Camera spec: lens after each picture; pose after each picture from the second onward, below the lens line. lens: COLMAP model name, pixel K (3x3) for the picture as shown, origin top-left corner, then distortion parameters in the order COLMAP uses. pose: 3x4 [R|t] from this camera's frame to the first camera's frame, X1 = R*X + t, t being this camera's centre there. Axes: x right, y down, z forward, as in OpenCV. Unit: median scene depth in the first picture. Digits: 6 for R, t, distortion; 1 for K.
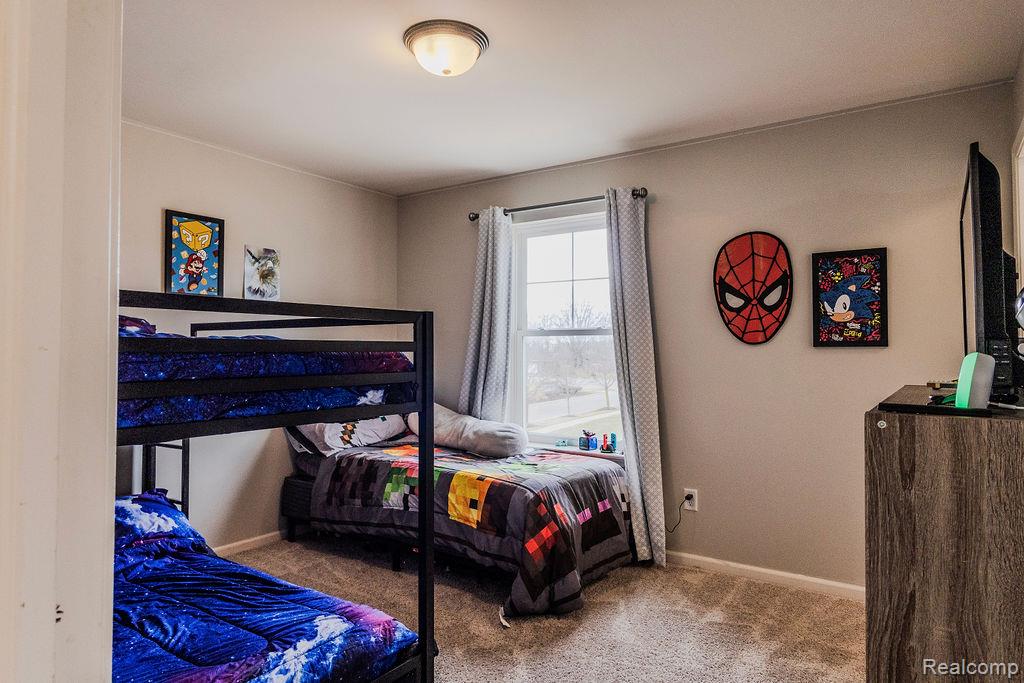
lens RADIAL K [[618.0, 0, 515.3], [0, 618.0, 342.7], [0, 0, 1]] dist [0.000511, -0.001485]
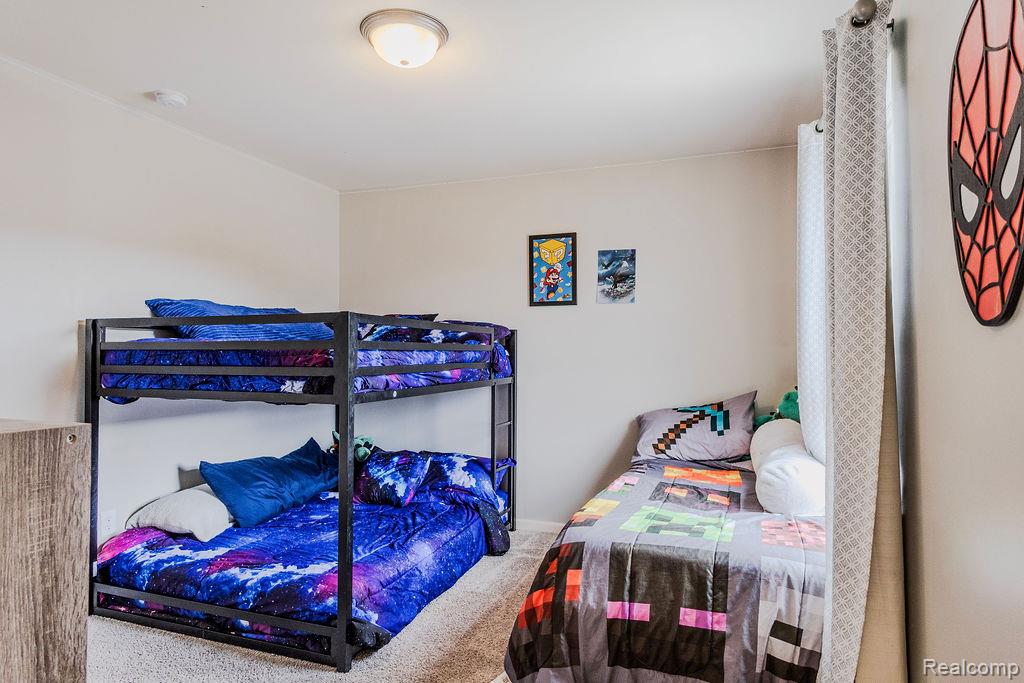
lens RADIAL K [[618.0, 0, 515.3], [0, 618.0, 342.7], [0, 0, 1]] dist [0.000511, -0.001485]
pose [[0.248069, -0.014253, -0.968637, 0.610662], [0.012698, 0.999854, -0.011460, 0.012305], [0.968659, -0.009457, 0.248214, 0.647105]]
